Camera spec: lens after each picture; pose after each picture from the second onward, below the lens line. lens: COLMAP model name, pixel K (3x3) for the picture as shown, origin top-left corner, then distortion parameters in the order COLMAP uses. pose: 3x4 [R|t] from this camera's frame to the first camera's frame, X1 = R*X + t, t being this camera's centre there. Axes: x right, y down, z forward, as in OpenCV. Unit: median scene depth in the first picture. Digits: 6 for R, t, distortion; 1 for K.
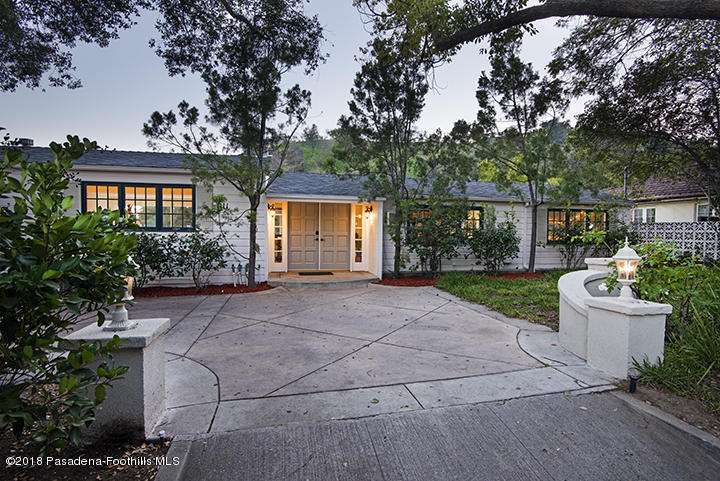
lens RADIAL K [[331.7, 0, 357.2], [0, 331.7, 240.5], [0, 0, 1]] dist [-0.019677, 0.000011]
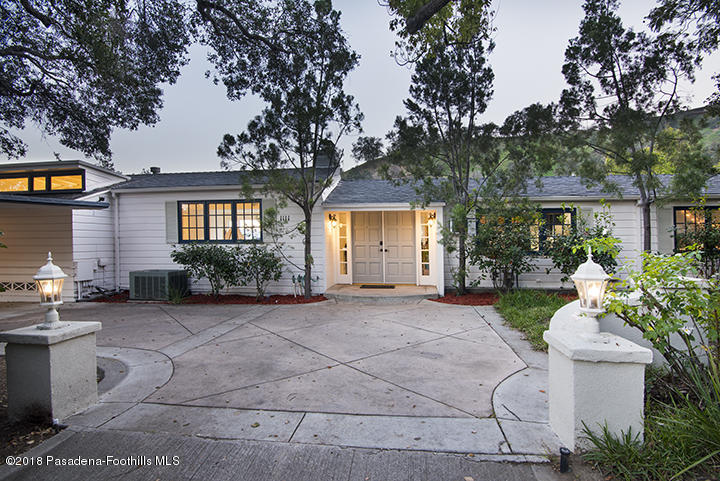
lens RADIAL K [[355.0, 0, 361.8], [0, 355.0, 242.7], [0, 0, 1]] dist [-0.020066, -0.001202]
pose [[0.945168, -0.011640, -0.326377, 0.215677], [0.004229, 0.999717, -0.023408, -0.001795], [0.326557, 0.020744, 0.944950, 0.046285]]
